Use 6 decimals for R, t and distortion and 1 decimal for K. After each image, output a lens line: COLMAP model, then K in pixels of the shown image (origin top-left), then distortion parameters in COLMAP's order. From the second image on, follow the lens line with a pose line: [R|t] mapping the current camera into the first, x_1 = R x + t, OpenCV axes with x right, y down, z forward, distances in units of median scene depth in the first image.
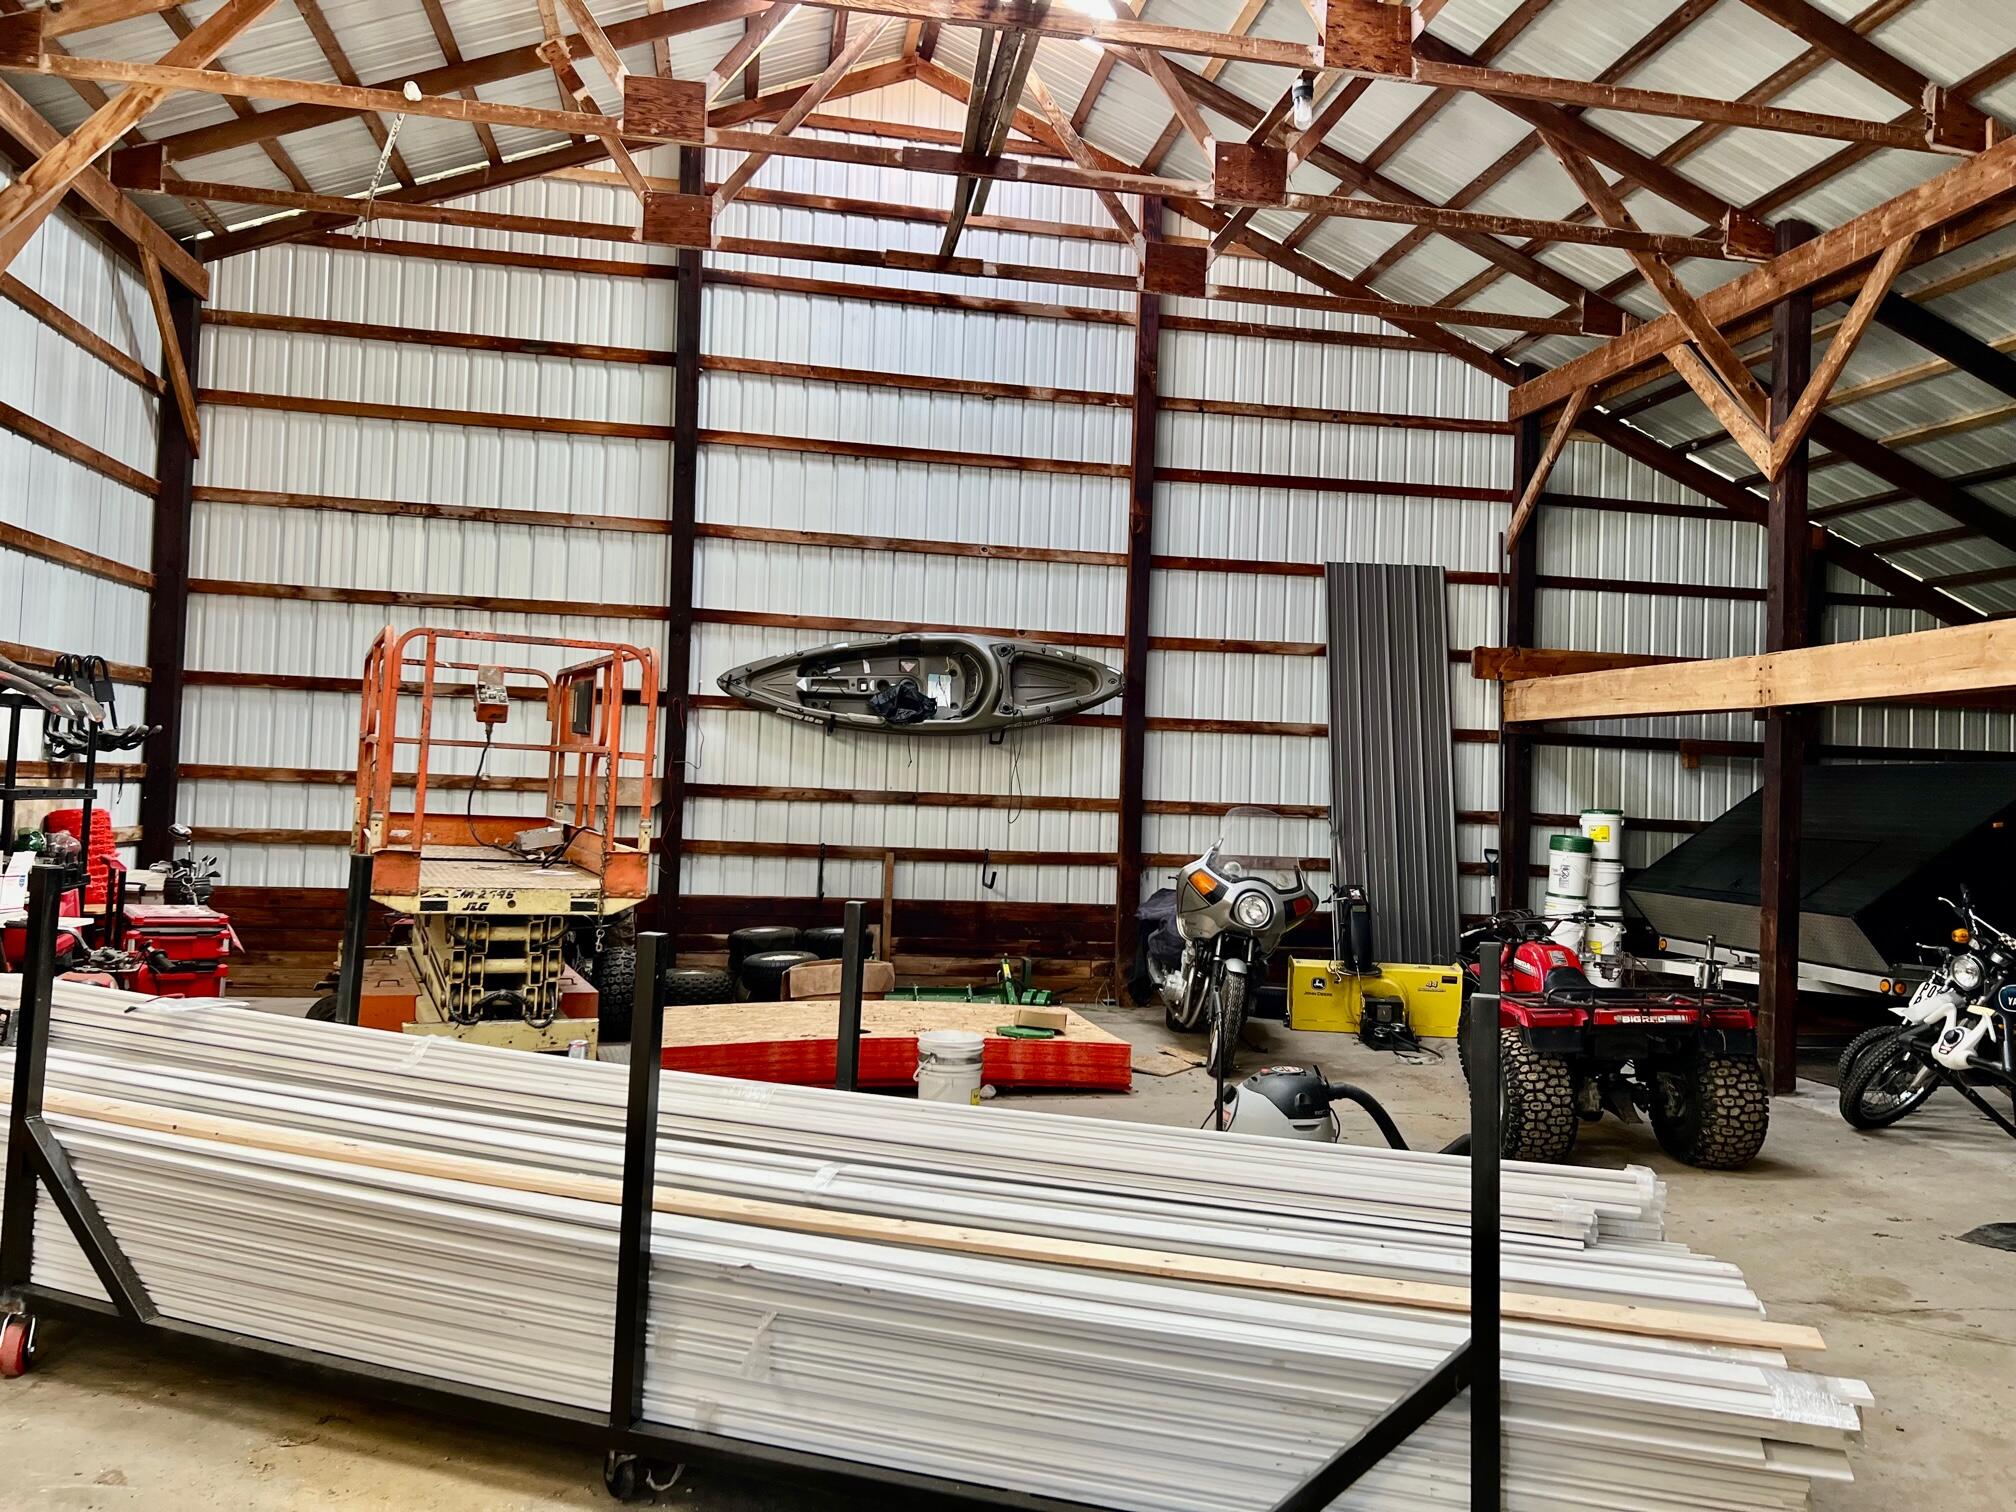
lens RADIAL K [[1489.6, 0, 1008.0], [0, 1489.6, 756.0], [0, 0, 1]] dist [0.069923, -0.108634]
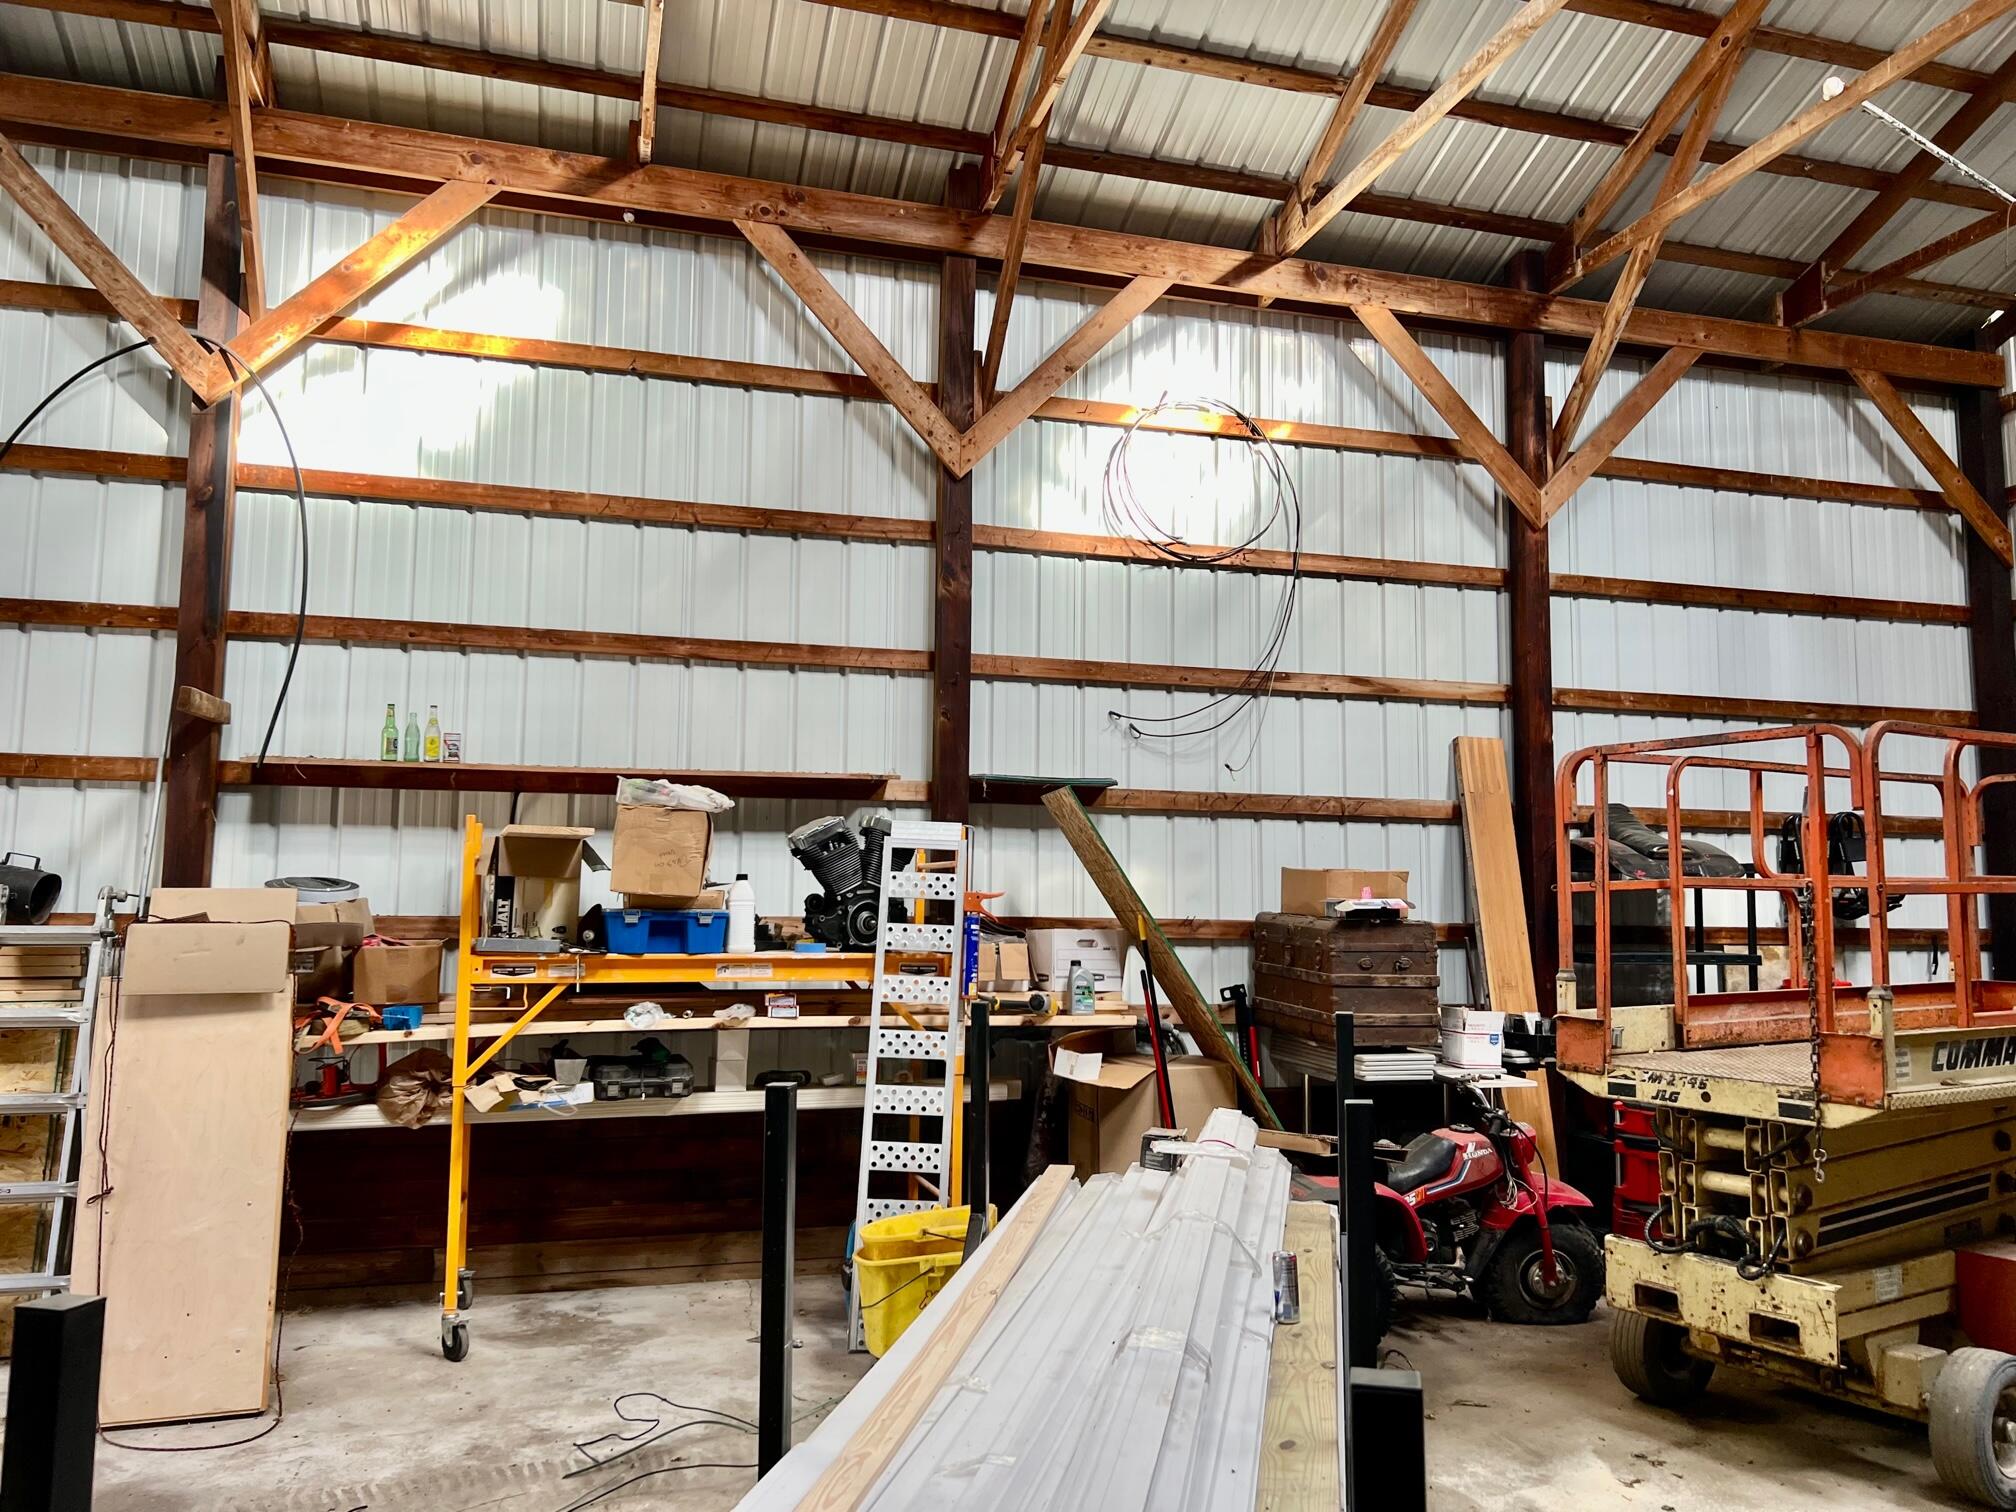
lens RADIAL K [[1489.6, 0, 1008.0], [0, 1489.6, 756.0], [0, 0, 1]] dist [0.069923, -0.108634]
pose [[0.105883, -0.142868, -0.984062, 0.384294], [0.021798, 0.989721, -0.141344, 0.029107], [0.994140, -0.006484, 0.107909, 0.571235]]
